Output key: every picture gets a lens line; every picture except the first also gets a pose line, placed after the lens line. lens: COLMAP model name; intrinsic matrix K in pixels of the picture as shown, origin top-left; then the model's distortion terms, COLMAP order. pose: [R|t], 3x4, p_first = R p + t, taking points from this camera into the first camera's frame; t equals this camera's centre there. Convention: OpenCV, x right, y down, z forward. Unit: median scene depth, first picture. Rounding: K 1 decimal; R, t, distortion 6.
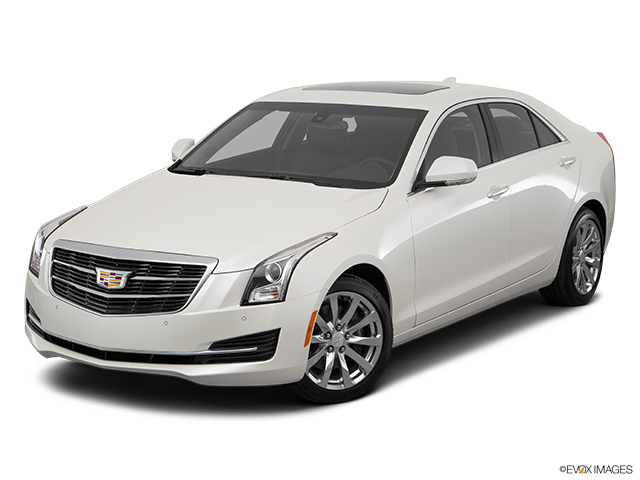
lens RADIAL K [[1449.5, 0, 320.0], [0, 1449.5, 240.0], [0, 0, 1]] dist [0.044143, -0.082893]
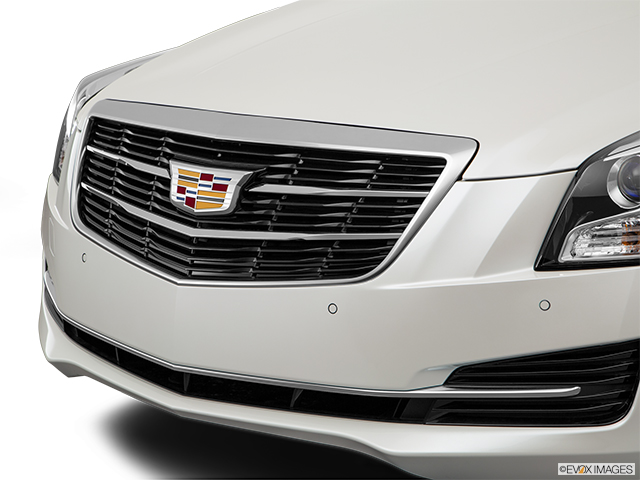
lens RADIAL K [[1569.8, 0, 320.0], [0, 1569.8, 240.0], [0, 0, 1]] dist [0.336882, -0.096540]
pose [[0.983754, 0.033885, -0.176292, -0.037899], [-0.030558, 0.999301, 0.021553, 0.030535], [0.176899, -0.015815, 0.984102, 0.592709]]
